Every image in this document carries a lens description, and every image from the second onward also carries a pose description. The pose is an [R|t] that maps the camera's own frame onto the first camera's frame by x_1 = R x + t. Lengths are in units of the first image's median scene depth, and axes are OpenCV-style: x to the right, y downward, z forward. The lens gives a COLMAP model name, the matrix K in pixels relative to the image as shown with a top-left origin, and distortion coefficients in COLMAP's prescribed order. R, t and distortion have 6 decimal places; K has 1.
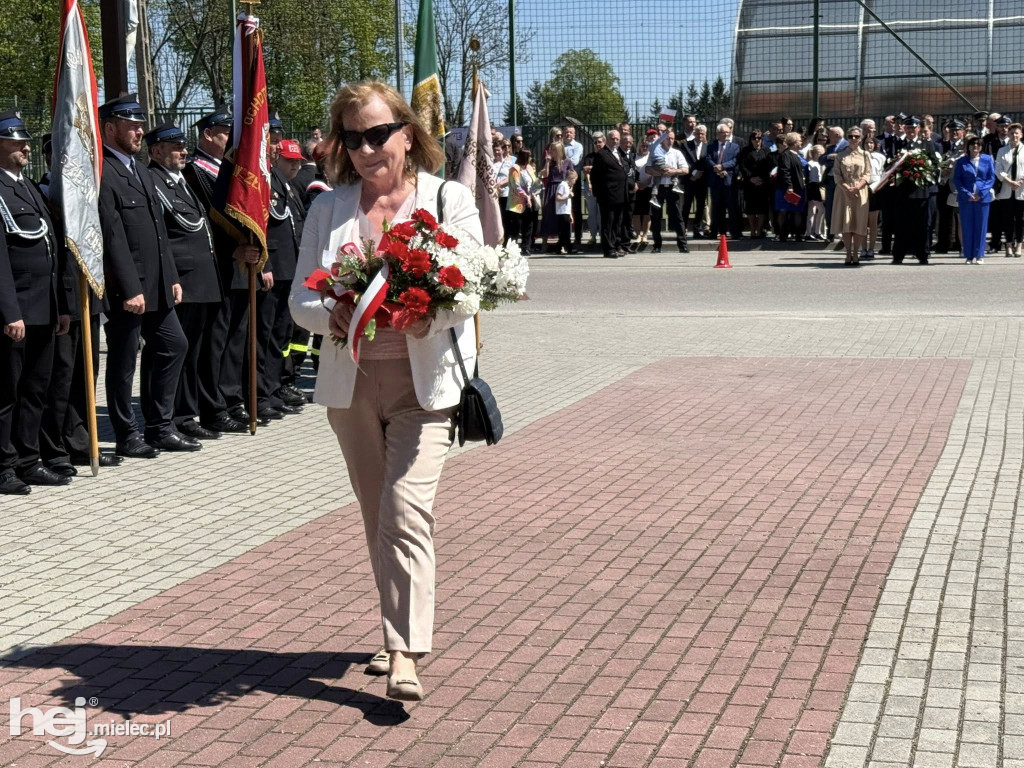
lens RADIAL K [[1805.2, 0, 516.8], [0, 1805.2, 362.5], [0, 0, 1]] dist [0.121949, 0.000000]
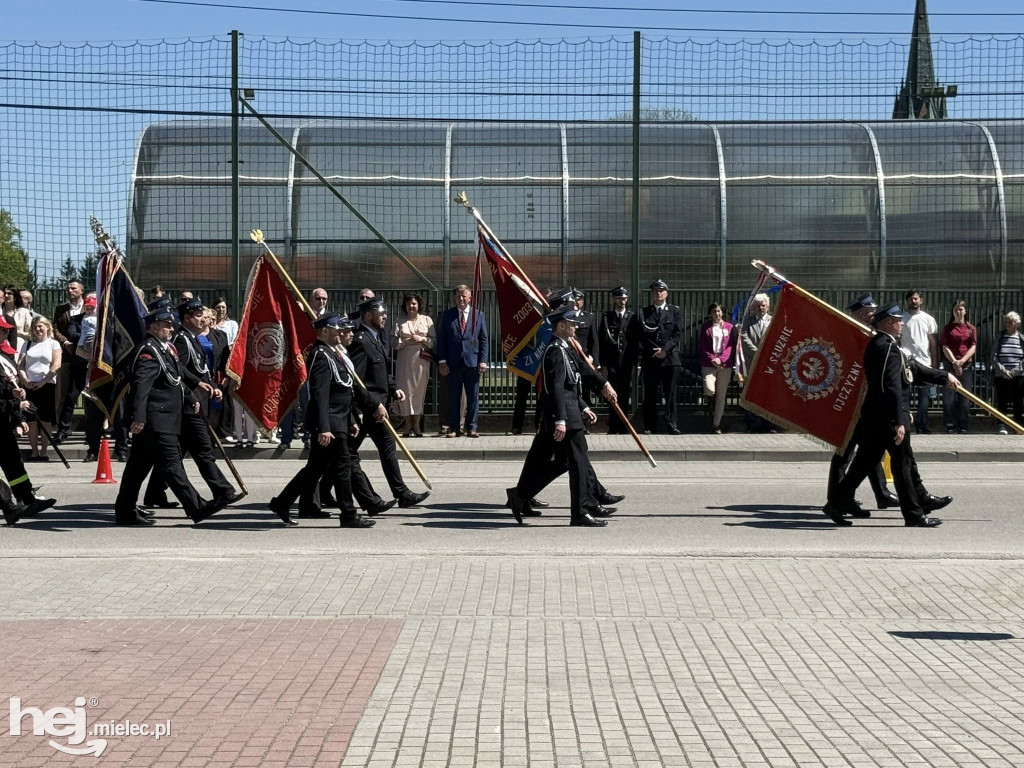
lens RADIAL K [[2152.9, 0, 511.5], [0, 2152.9, 374.4], [0, 0, 1]] dist [0.184862, 0.000000]
pose [[0.964777, 0.014670, 0.262658, 0.068669], [0.009644, 0.995801, -0.091039, -0.023860], [-0.262891, 0.090366, 0.960584, 0.150815]]
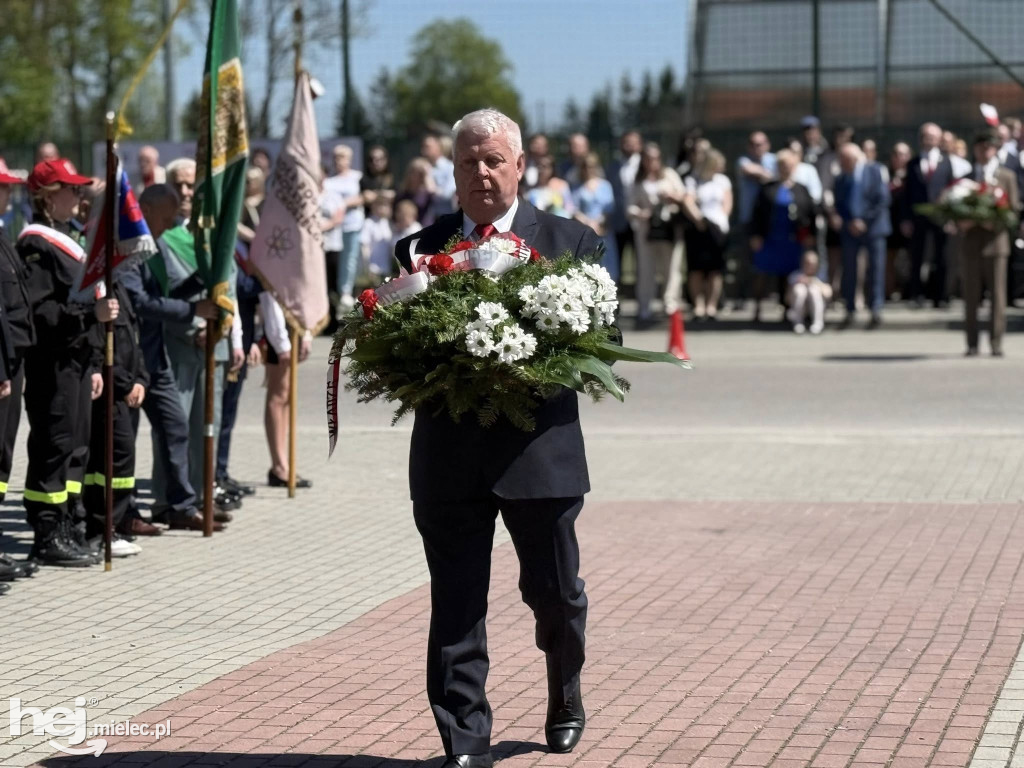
lens RADIAL K [[2826.3, 0, 515.2], [0, 2826.3, 383.6], [0, 0, 1]] dist [0.131425, 0.000000]
pose [[0.998396, -0.000504, 0.056613, 0.001003], [0.002947, 0.999067, -0.043089, -0.001861], [-0.056538, 0.043187, 0.997466, 0.008714]]
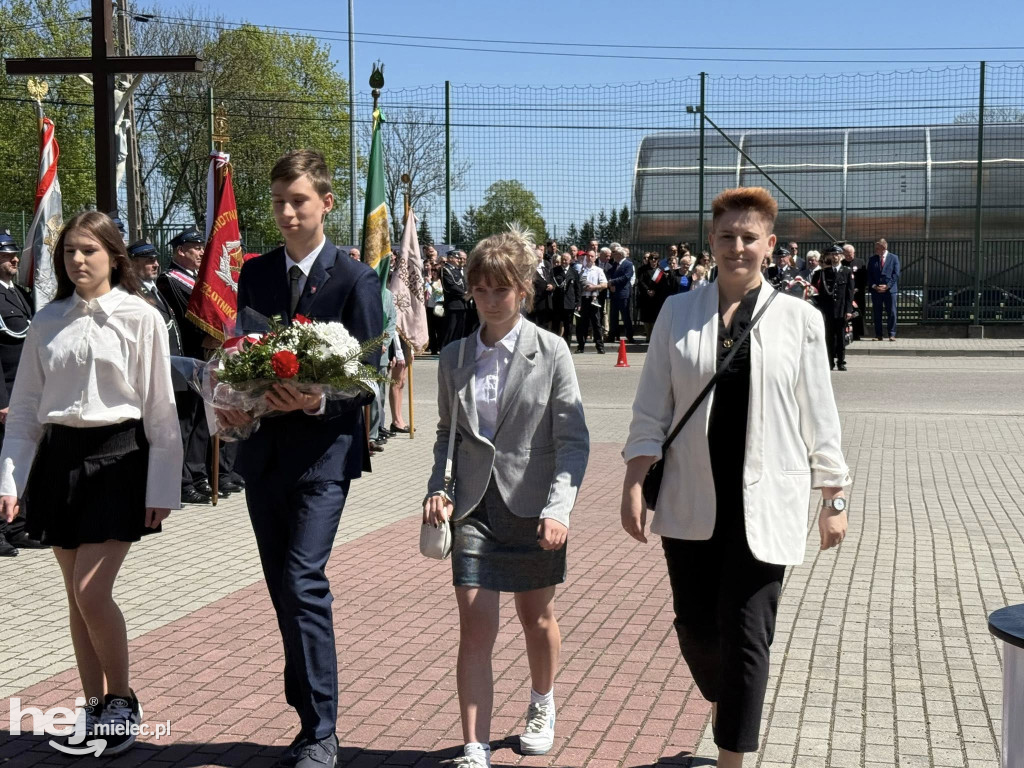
lens RADIAL K [[1539.6, 0, 514.3], [0, 1539.6, 367.6], [0, 0, 1]] dist [0.118494, 0.000000]
pose [[0.999152, 0.014441, 0.038547, 0.007549], [-0.012524, 0.998695, -0.049516, -0.002028], [-0.039212, 0.048991, 0.998029, -0.009751]]
